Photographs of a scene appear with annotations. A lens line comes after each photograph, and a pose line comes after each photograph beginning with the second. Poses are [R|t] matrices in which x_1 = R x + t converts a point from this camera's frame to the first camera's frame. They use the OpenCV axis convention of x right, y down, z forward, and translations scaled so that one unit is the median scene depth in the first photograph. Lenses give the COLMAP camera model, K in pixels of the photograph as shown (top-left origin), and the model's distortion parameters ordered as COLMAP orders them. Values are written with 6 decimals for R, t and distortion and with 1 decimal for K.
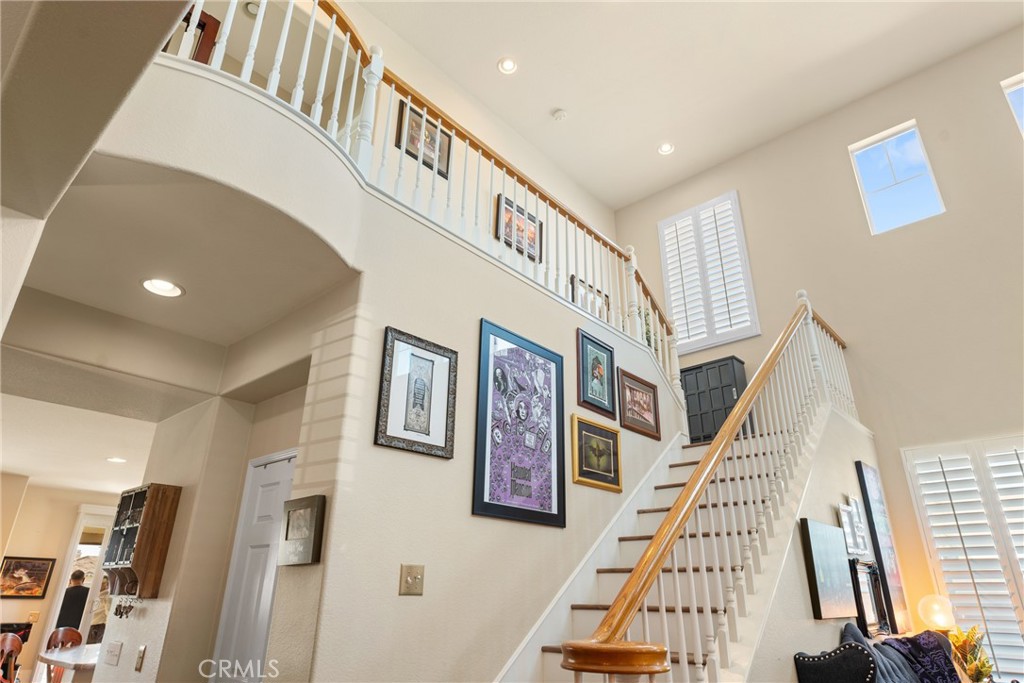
lens RADIAL K [[591.2, 0, 512.0], [0, 591.2, 341.5], [0, 0, 1]] dist [-0.000474, -0.000293]
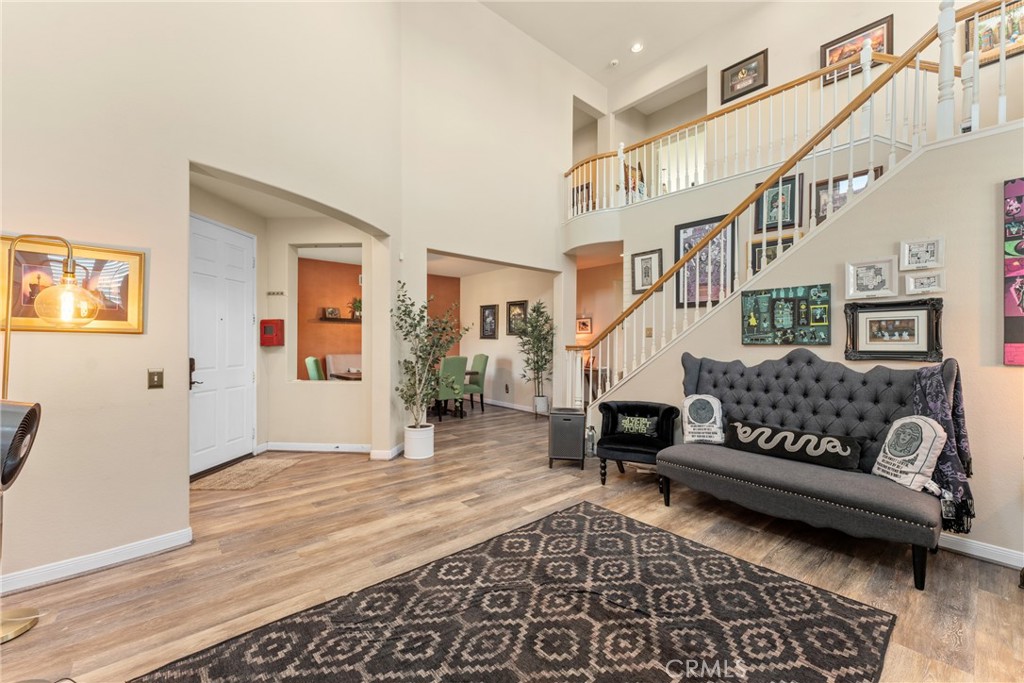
lens RADIAL K [[407.1, 0, 510.9], [0, 407.1, 341.7], [0, 0, 1]] dist [0.000915, -0.000018]
pose [[-0.127575, -0.010969, -0.991768, 1.452443], [0.385654, 0.920704, -0.059791, 0.204159], [0.913781, -0.390107, -0.113229, 0.382098]]
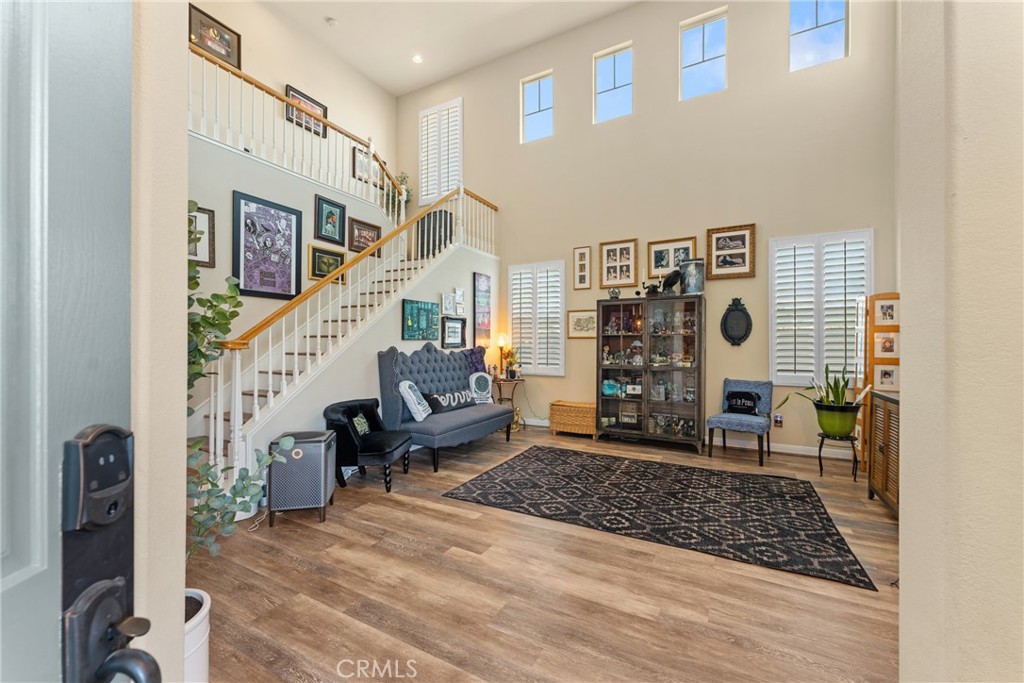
lens RADIAL K [[407.1, 0, 510.9], [0, 407.1, 341.7], [0, 0, 1]] dist [0.000915, -0.000018]
pose [[0.973213, -0.008958, 0.229733, 0.443259], [-0.081817, 0.920333, 0.382484, -0.145356], [-0.214856, -0.391034, 0.894946, -0.444113]]
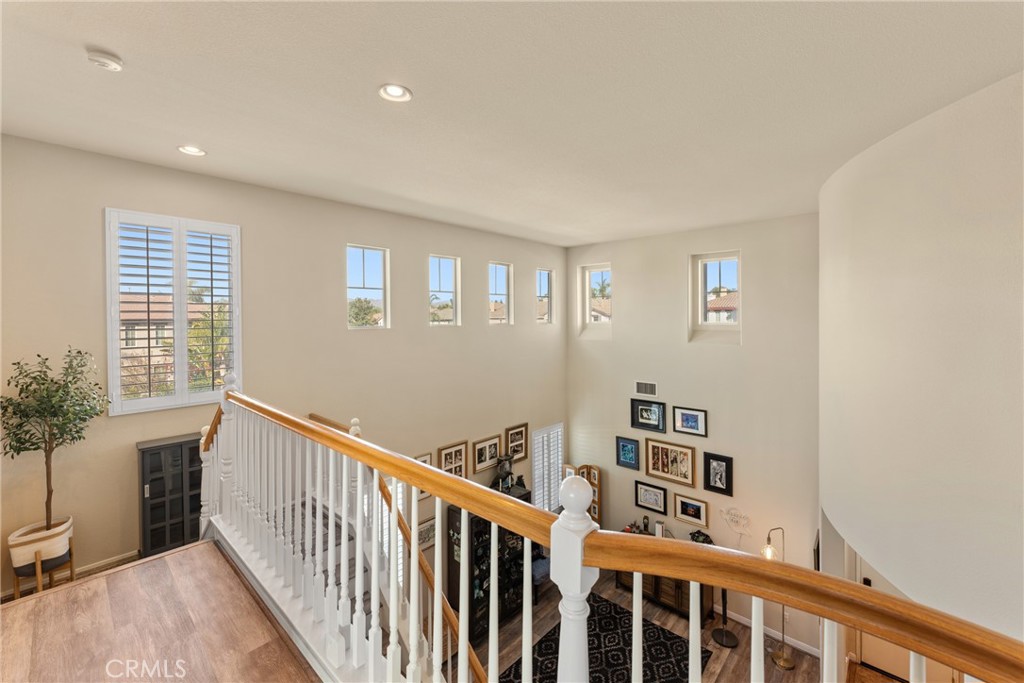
lens RADIAL K [[417.5, 0, 511.8], [0, 417.5, 318.8], [0, 0, 1]] dist [0.001790, 0.000135]
pose [[0.017844, -0.019971, 0.999641, -0.472835], [-0.387787, 0.921401, 0.025330, -0.540871], [-0.921576, -0.388100, 0.008697, 0.978585]]
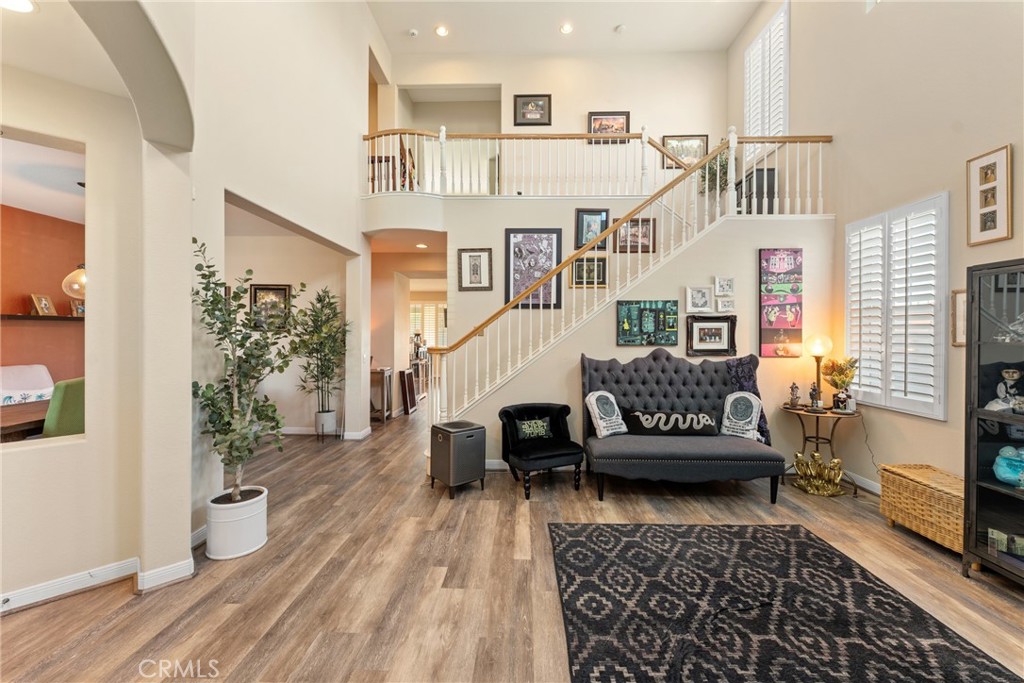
lens RADIAL K [[407.2, 0, 511.3], [0, 407.2, 333.2], [0, 0, 1]] dist [-0.000256, -0.000061]
pose [[0.646230, -0.009993, -0.763077, 1.100443], [0.305281, 0.919808, 0.246488, -0.044237], [0.699422, -0.392241, 0.597458, -0.114992]]
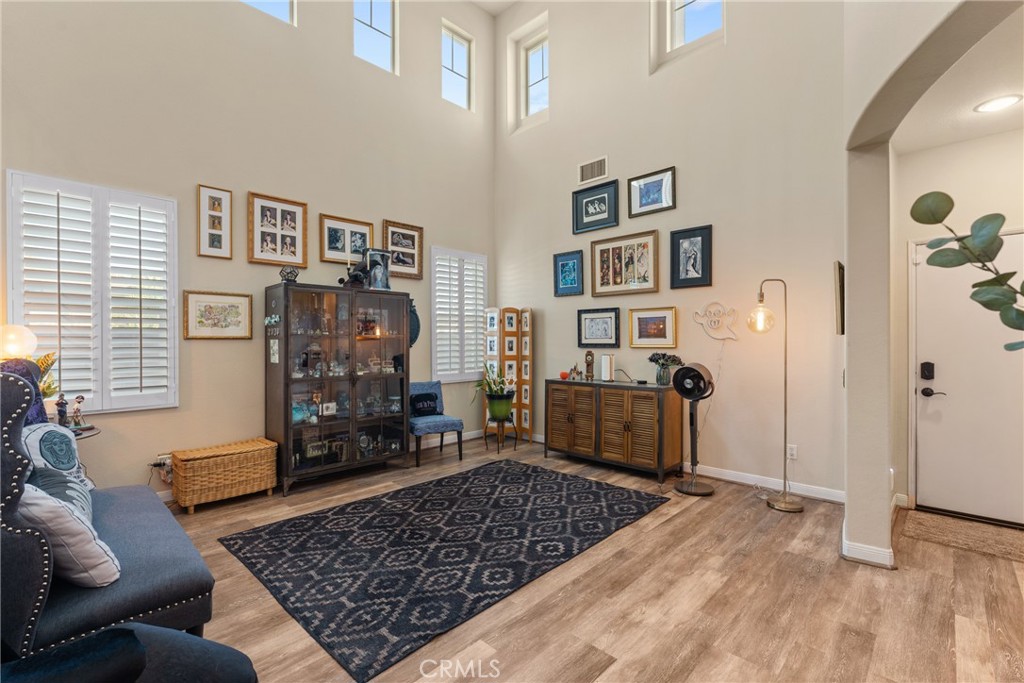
lens RADIAL K [[453.0, 0, 509.7], [0, 453.0, 340.9], [0, 0, 1]] dist [-0.000088, 0.000021]
pose [[0.034990, -0.013146, 0.999301, 0.027097], [-0.392526, 0.919378, 0.025839, 0.138588], [-0.919075, -0.393155, 0.027009, 0.274269]]
